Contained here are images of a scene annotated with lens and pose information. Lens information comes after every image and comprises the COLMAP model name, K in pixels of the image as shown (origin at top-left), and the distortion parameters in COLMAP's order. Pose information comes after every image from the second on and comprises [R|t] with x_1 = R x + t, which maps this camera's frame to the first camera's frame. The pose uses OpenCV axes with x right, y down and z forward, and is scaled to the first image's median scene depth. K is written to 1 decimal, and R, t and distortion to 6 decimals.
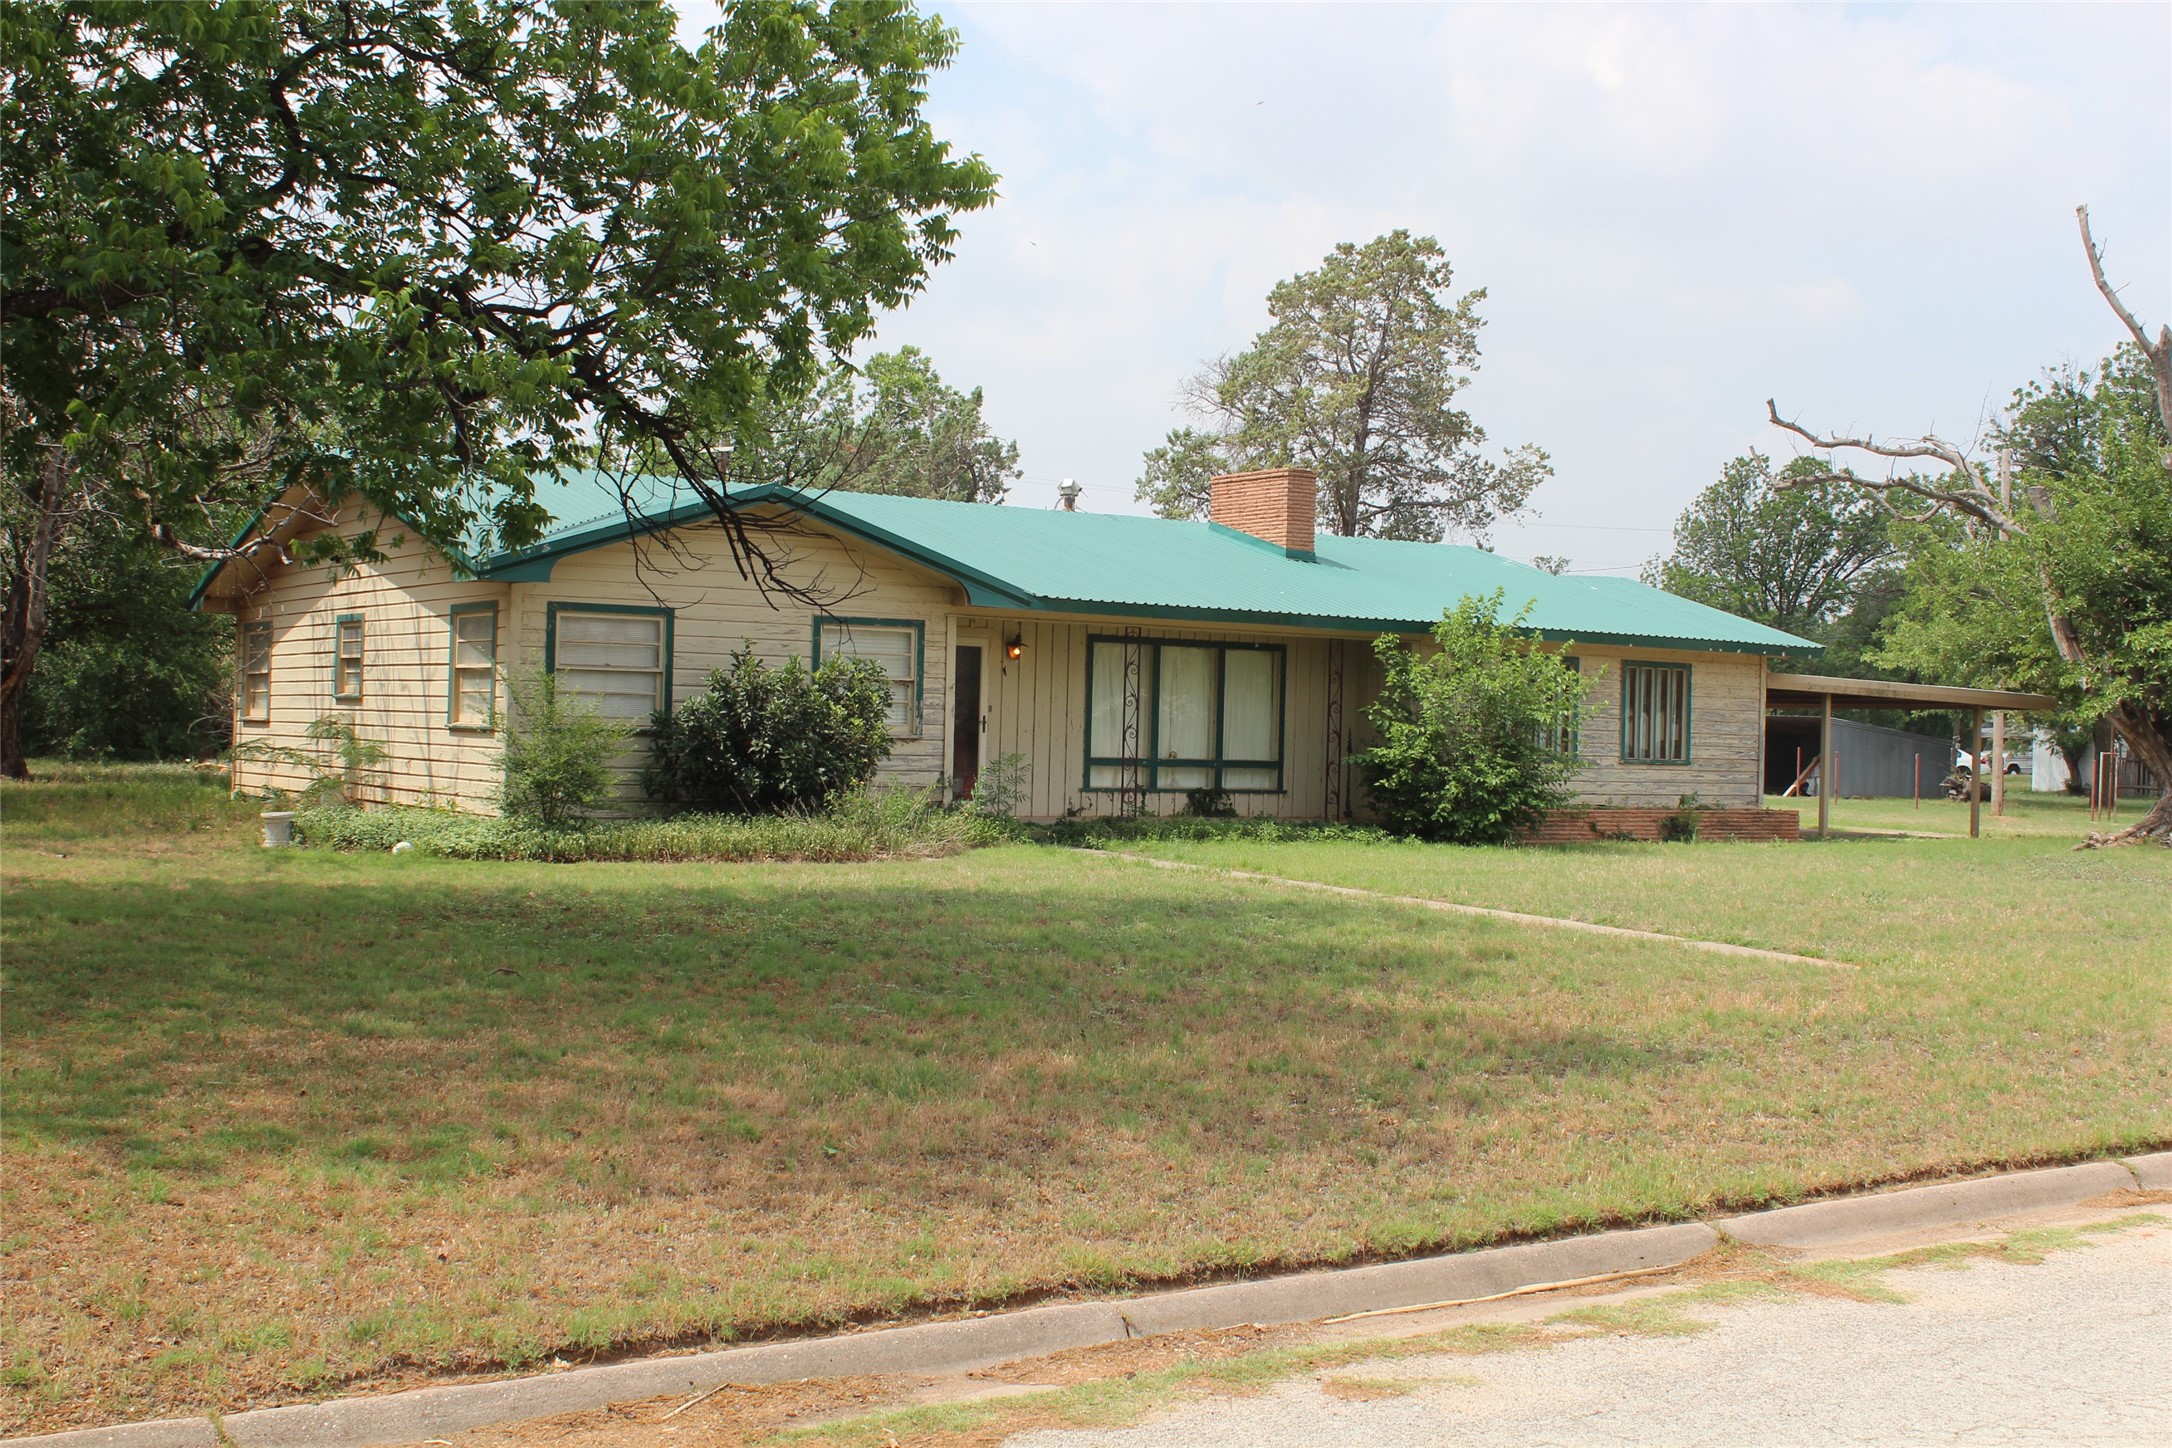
lens RADIAL K [[2371.2, 0, 1091.2], [0, 2371.2, 738.1], [0, 0, 1]] dist [-0.076405, 0.000000]
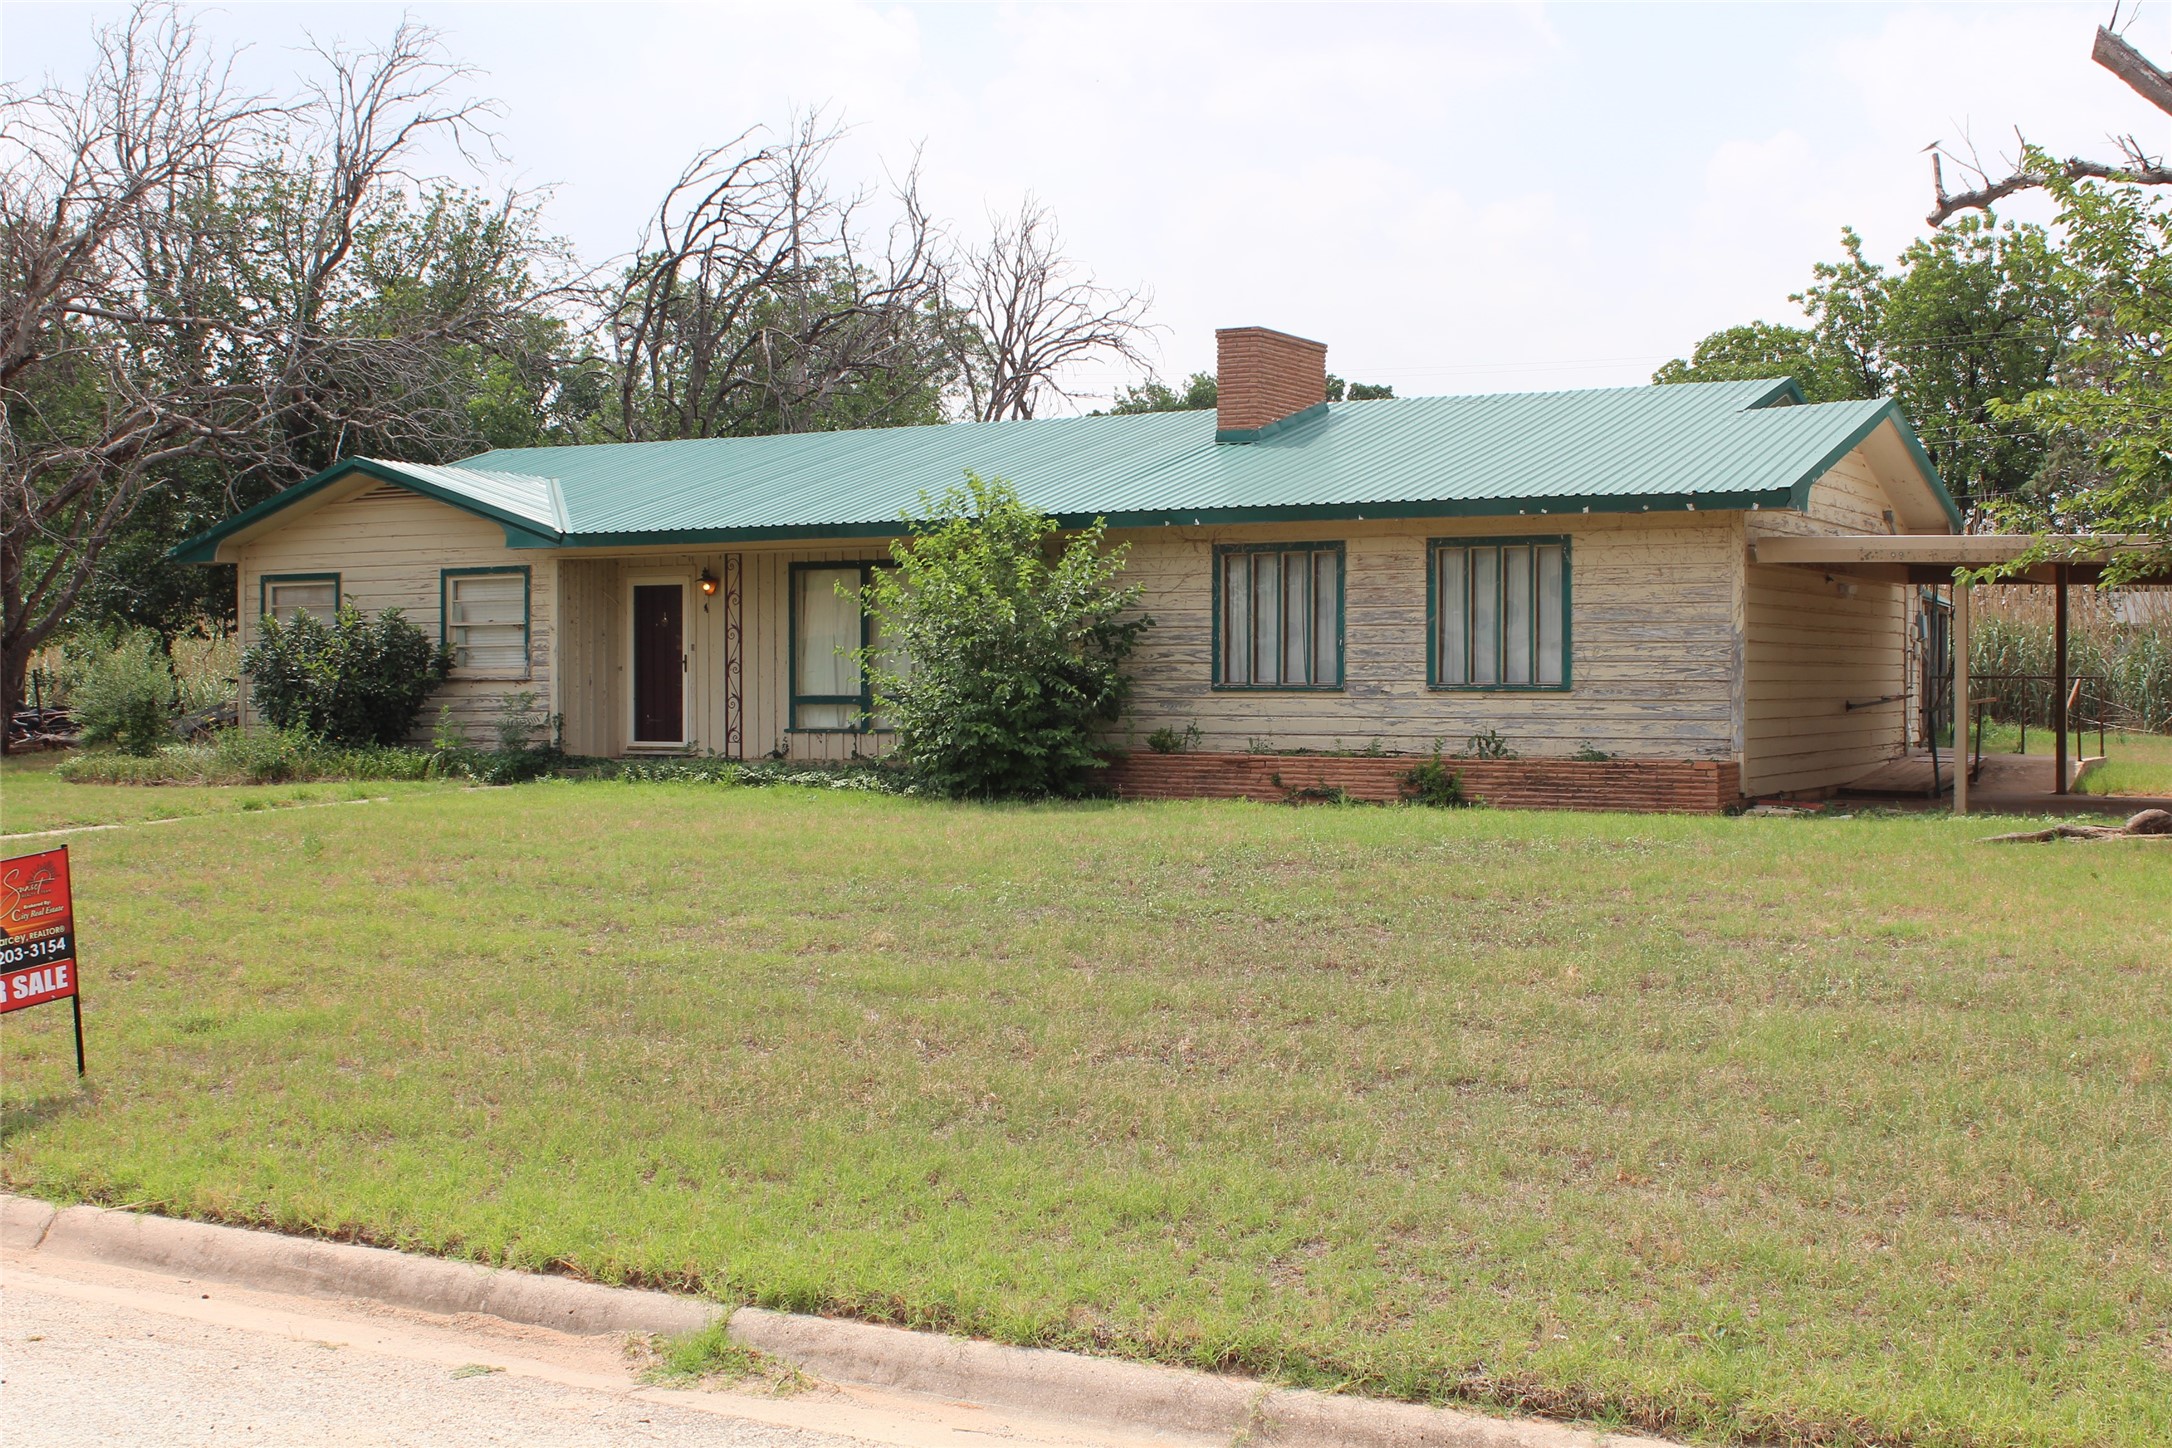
lens RADIAL K [[2579.6, 0, 1101.6], [0, 2579.6, 738.2], [0, 0, 1]] dist [-0.041282, 0.000000]
pose [[0.449135, -0.005932, -0.893444, 0.917972], [0.011583, 0.999933, -0.000816, 0.026020], [0.893389, -0.009982, 0.449173, 0.629166]]
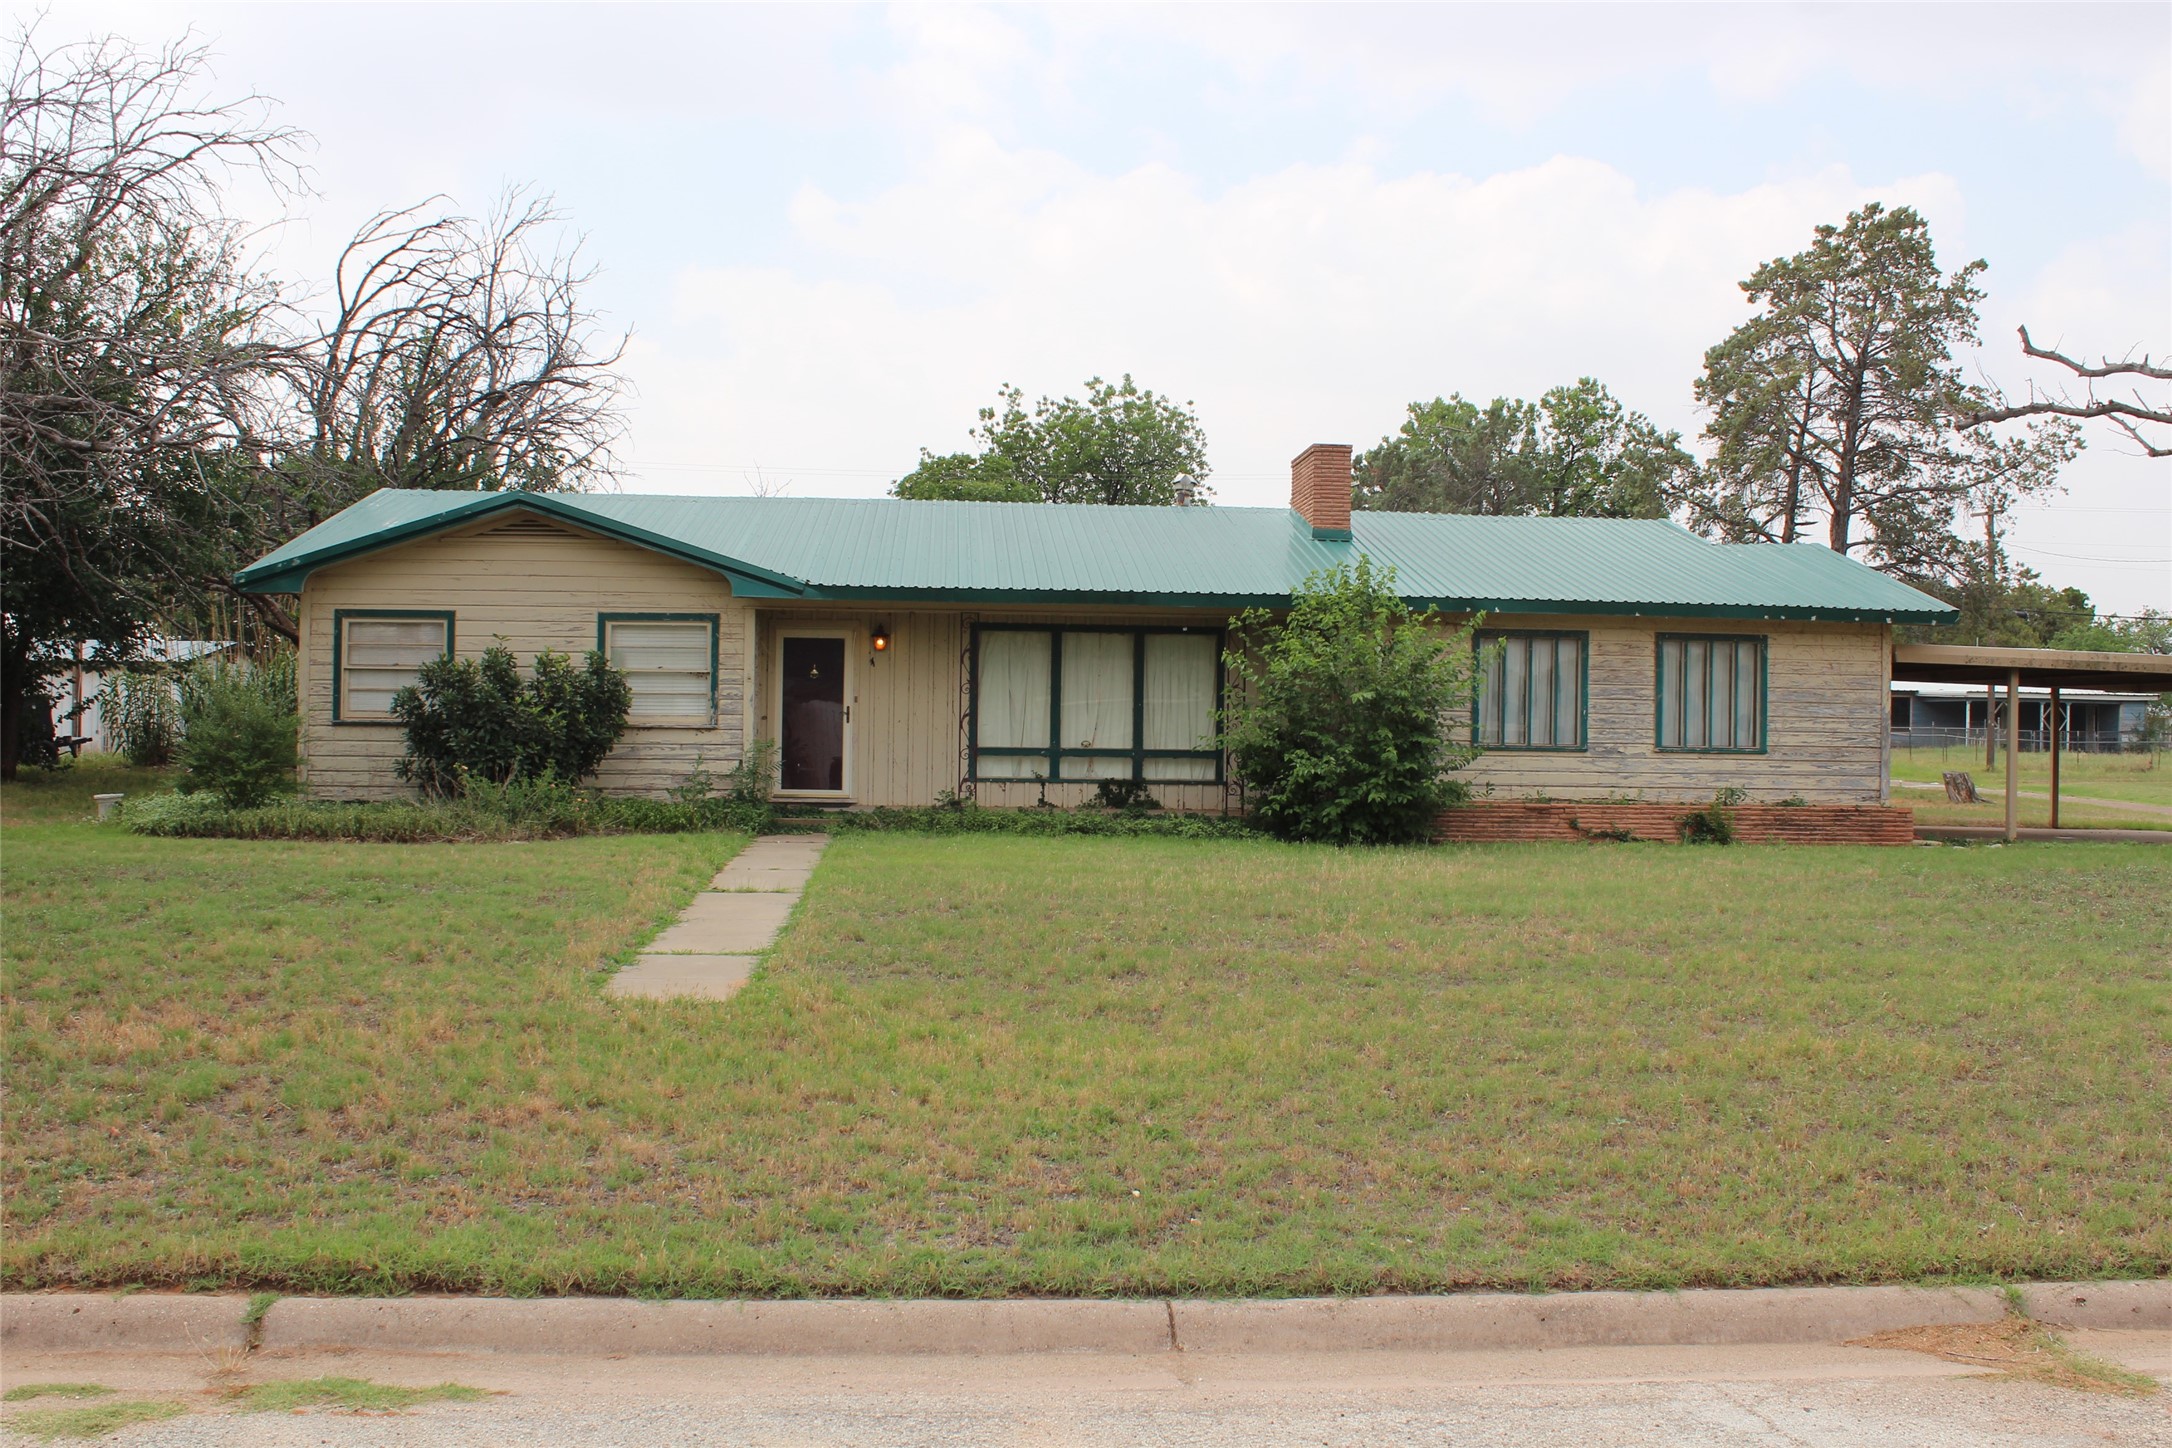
lens RADIAL K [[1980.1, 0, 1090.1], [0, 1980.1, 723.3], [0, 0, 1]] dist [-0.099683, 0.006807]
pose [[0.870439, -0.013845, -0.492082, 0.431754], [0.006657, 0.999844, -0.016356, 0.011575], [0.492232, 0.010961, 0.870395, 0.291570]]
